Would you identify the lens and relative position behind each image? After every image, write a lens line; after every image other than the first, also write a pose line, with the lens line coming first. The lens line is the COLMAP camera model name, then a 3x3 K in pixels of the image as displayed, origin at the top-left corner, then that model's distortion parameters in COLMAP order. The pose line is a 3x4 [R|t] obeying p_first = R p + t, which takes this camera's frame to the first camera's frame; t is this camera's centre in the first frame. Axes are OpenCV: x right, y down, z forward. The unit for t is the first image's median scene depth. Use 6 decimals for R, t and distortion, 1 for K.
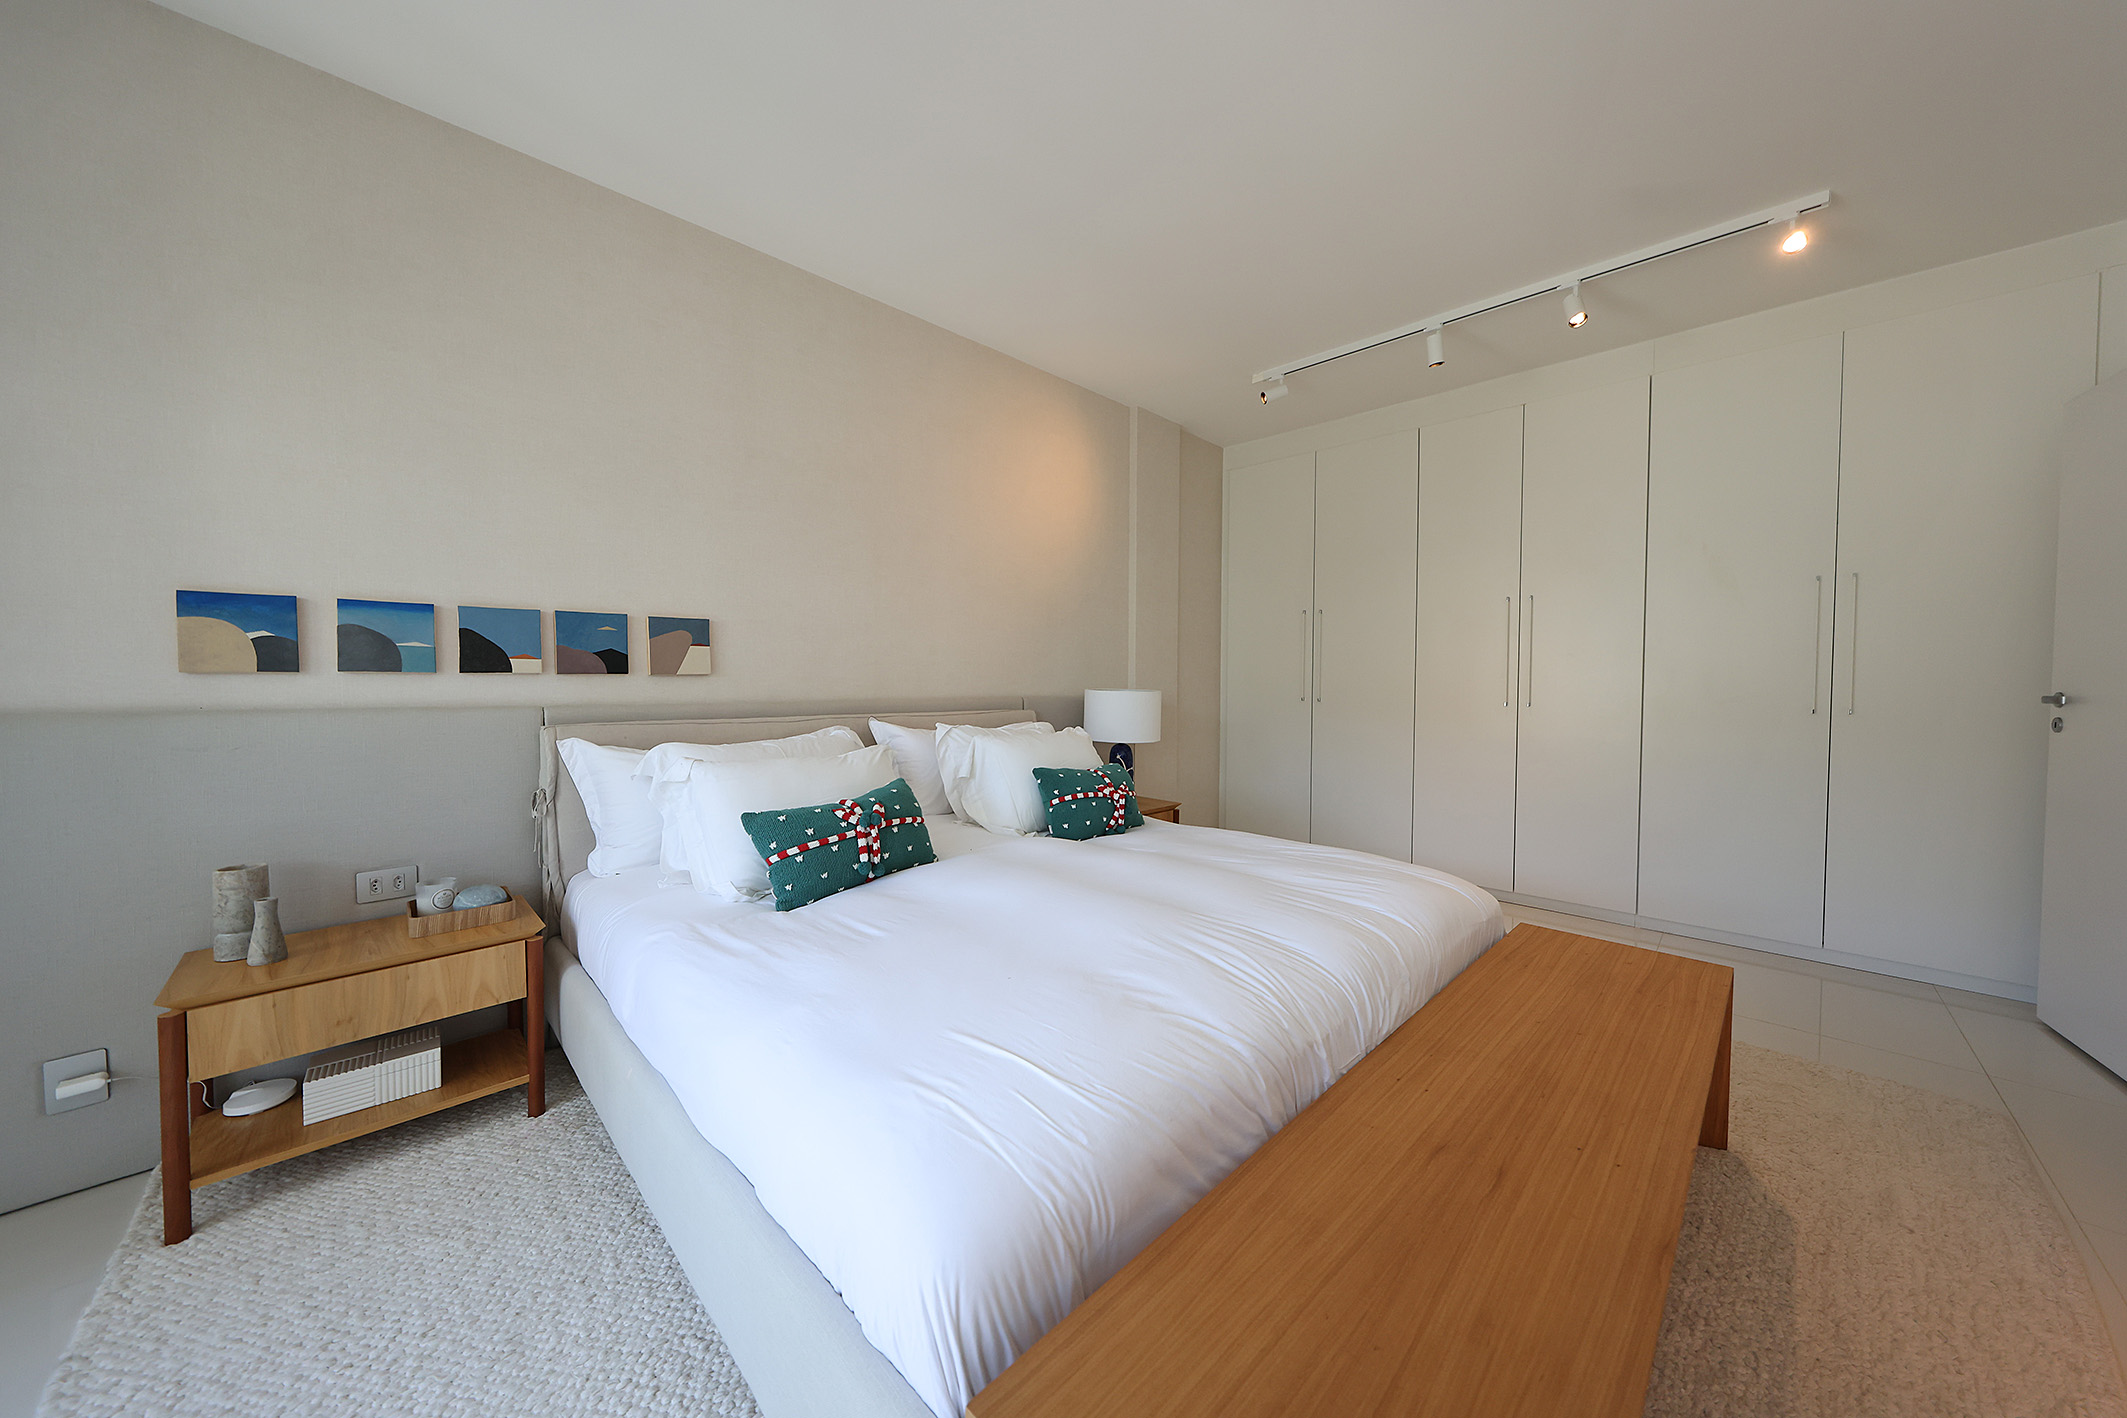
lens RADIAL K [[717.7, 0, 1067.9], [0, 717.7, 696.6], [0, 0, 1]] dist [0.005790, -0.000200]
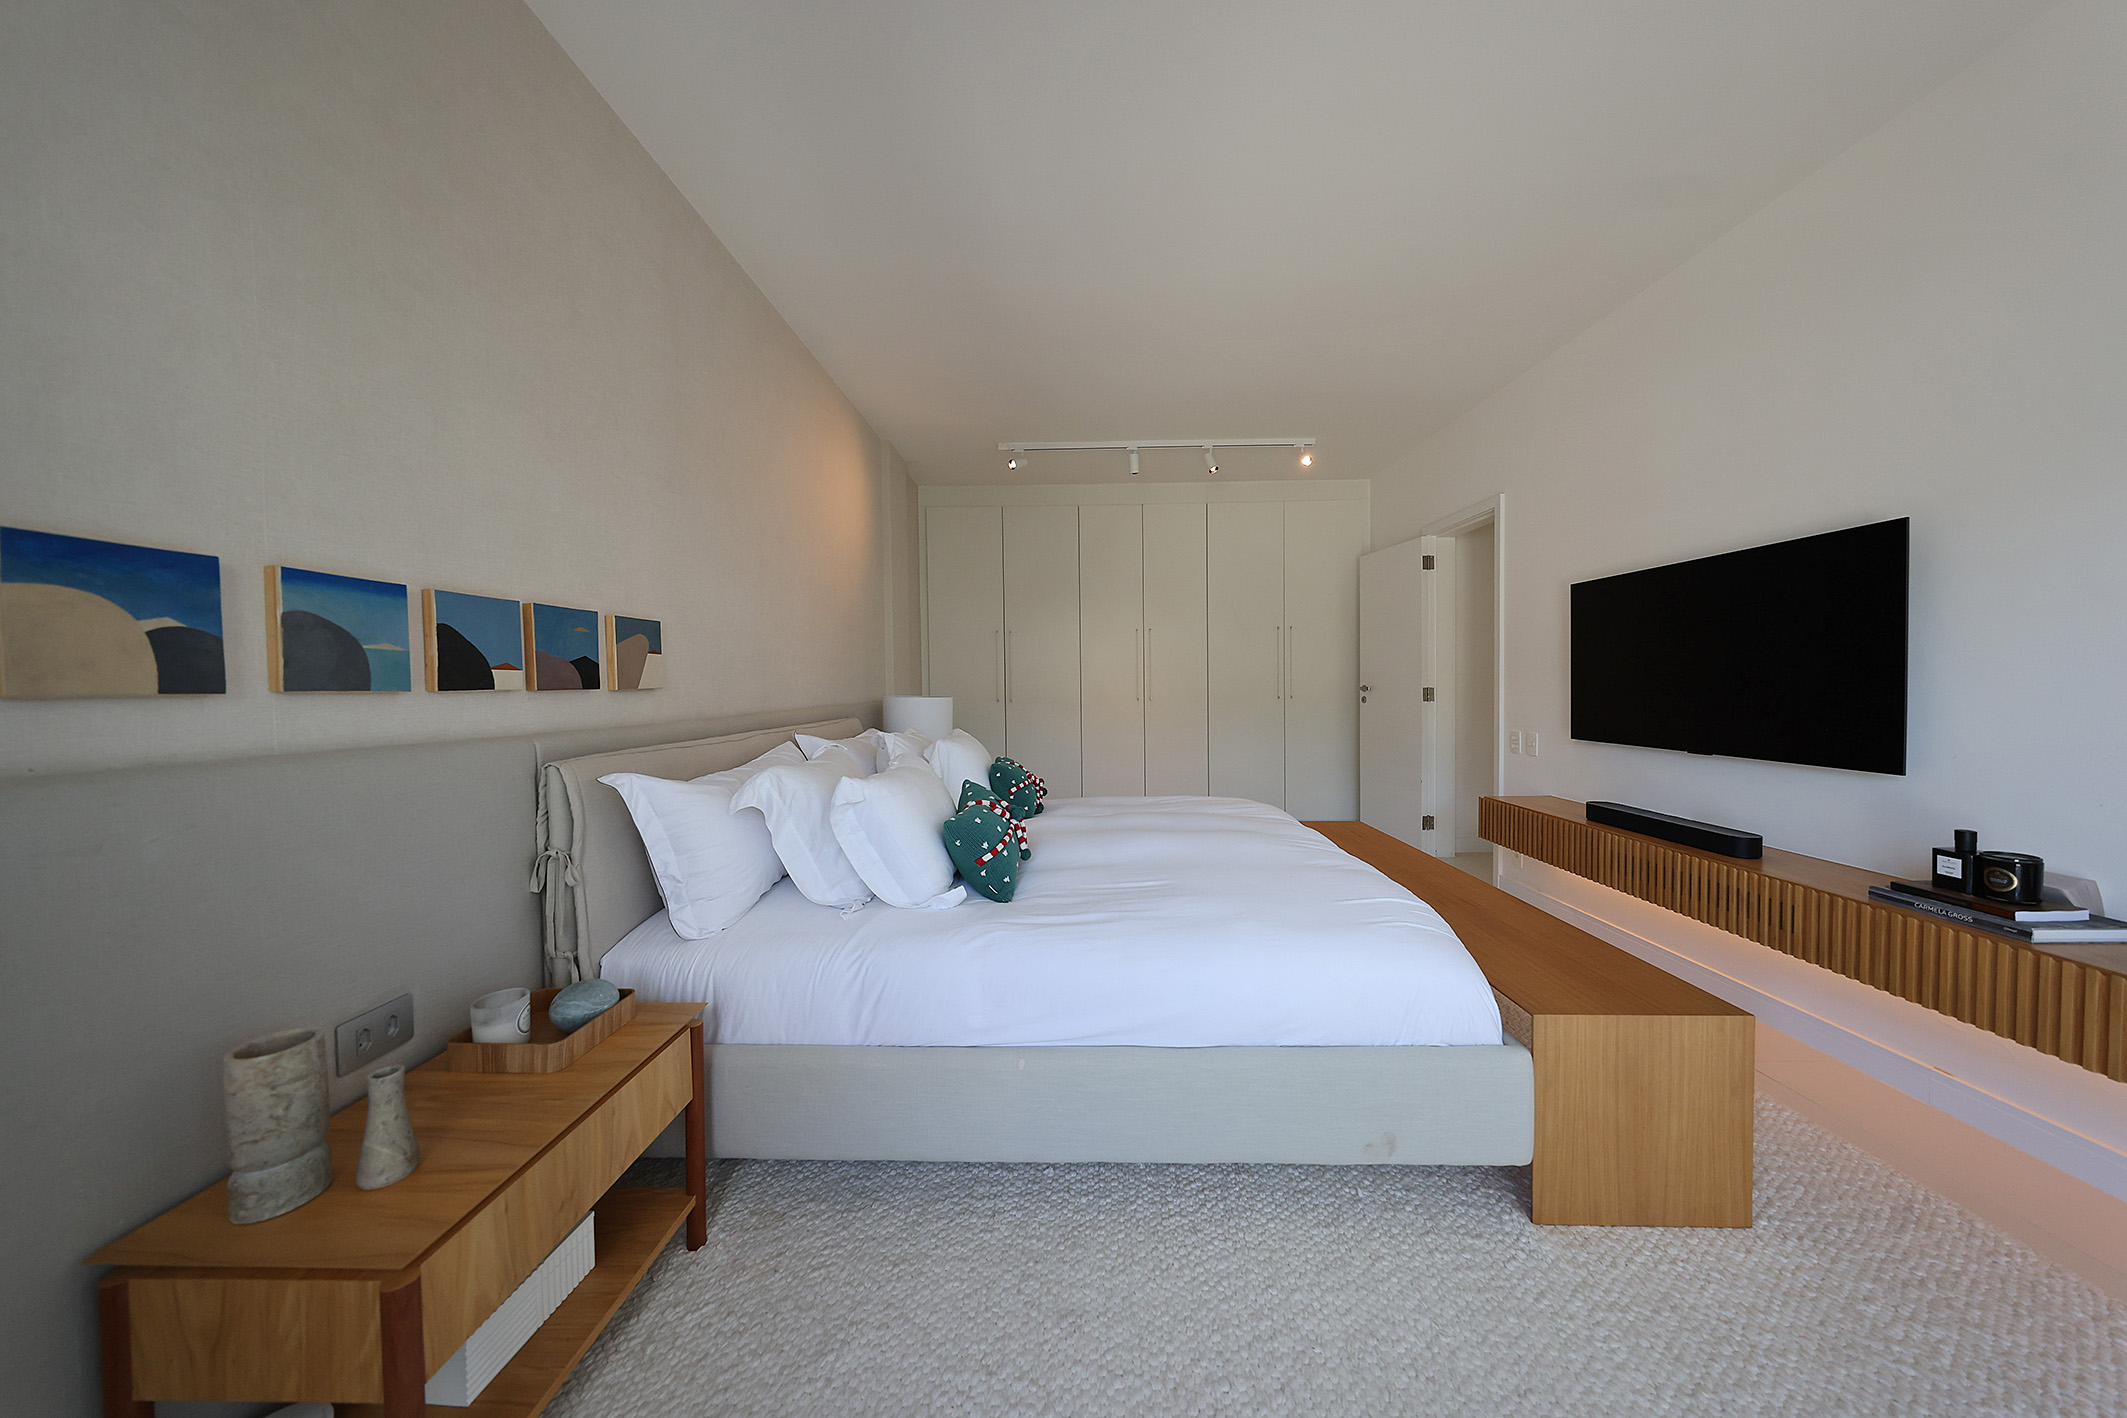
lens RADIAL K [[657.7, 0, 1063.1], [0, 657.7, 699.1], [0, 0, 1]] dist [-0.001919, 0.000132]
pose [[0.730304, -0.029242, 0.682496, -0.833776], [0.033337, 0.999419, 0.007148, -0.010798], [-0.682308, 0.017532, 0.730854, 0.168823]]
